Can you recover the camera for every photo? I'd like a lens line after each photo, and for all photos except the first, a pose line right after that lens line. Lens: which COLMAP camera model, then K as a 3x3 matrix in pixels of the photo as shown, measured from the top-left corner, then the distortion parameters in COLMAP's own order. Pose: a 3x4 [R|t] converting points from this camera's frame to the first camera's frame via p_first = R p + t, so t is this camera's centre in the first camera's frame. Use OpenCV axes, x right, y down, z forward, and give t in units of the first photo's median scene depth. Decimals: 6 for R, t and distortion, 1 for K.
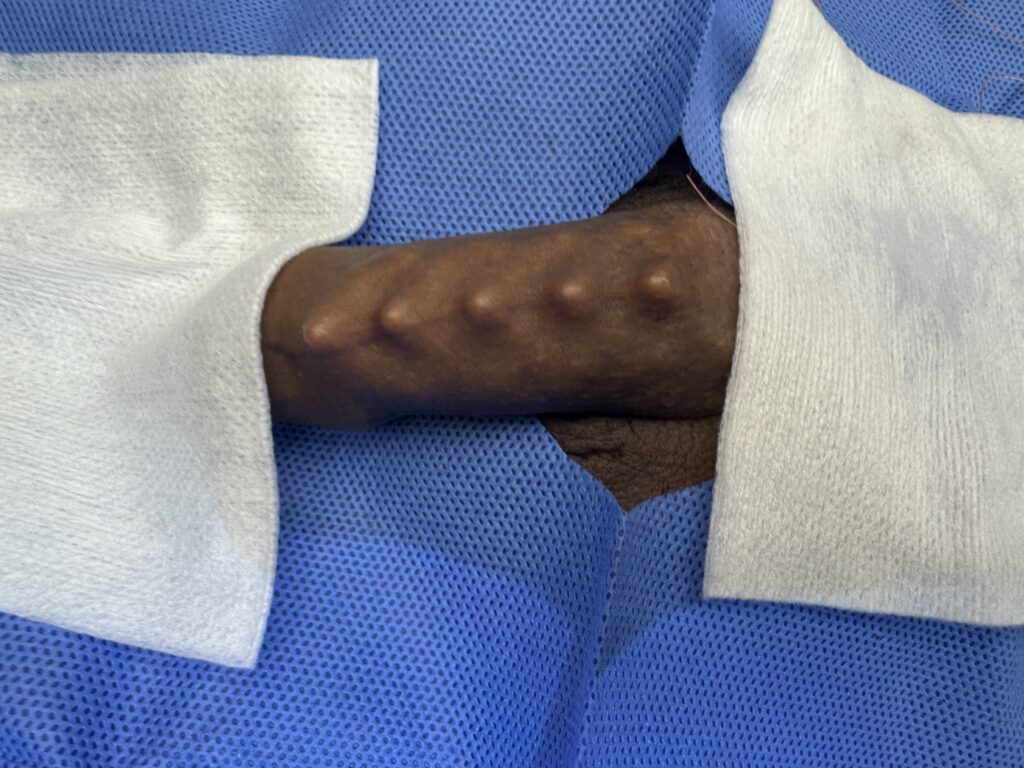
lens RADIAL K [[708.0, 0, 508.5], [0, 708.0, 383.0], [0, 0, 1]] dist [-0.009296, -0.001371]
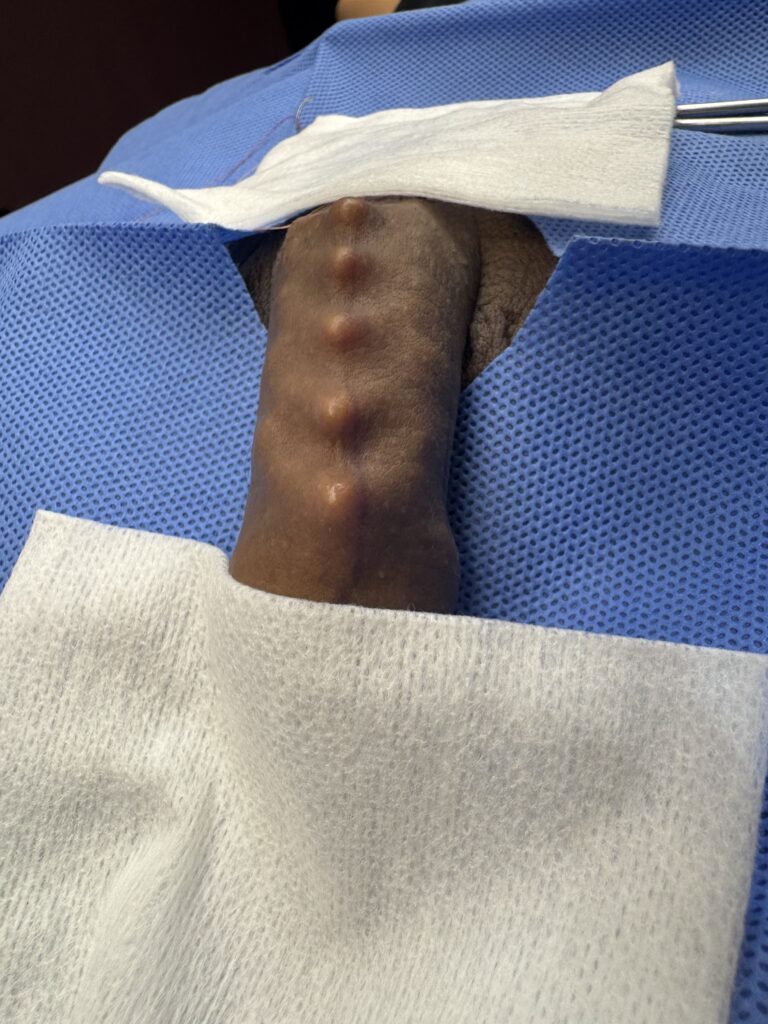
lens RADIAL K [[708.0, 0, 386.6], [0, 708.0, 512.7], [0, 0, 1]] dist [-0.009296, -0.001371]
pose [[0.150383, -0.877166, 0.456032, -0.527185], [0.988310, 0.121683, -0.091856, 0.050604], [0.025081, 0.464514, 0.885211, 0.235688]]
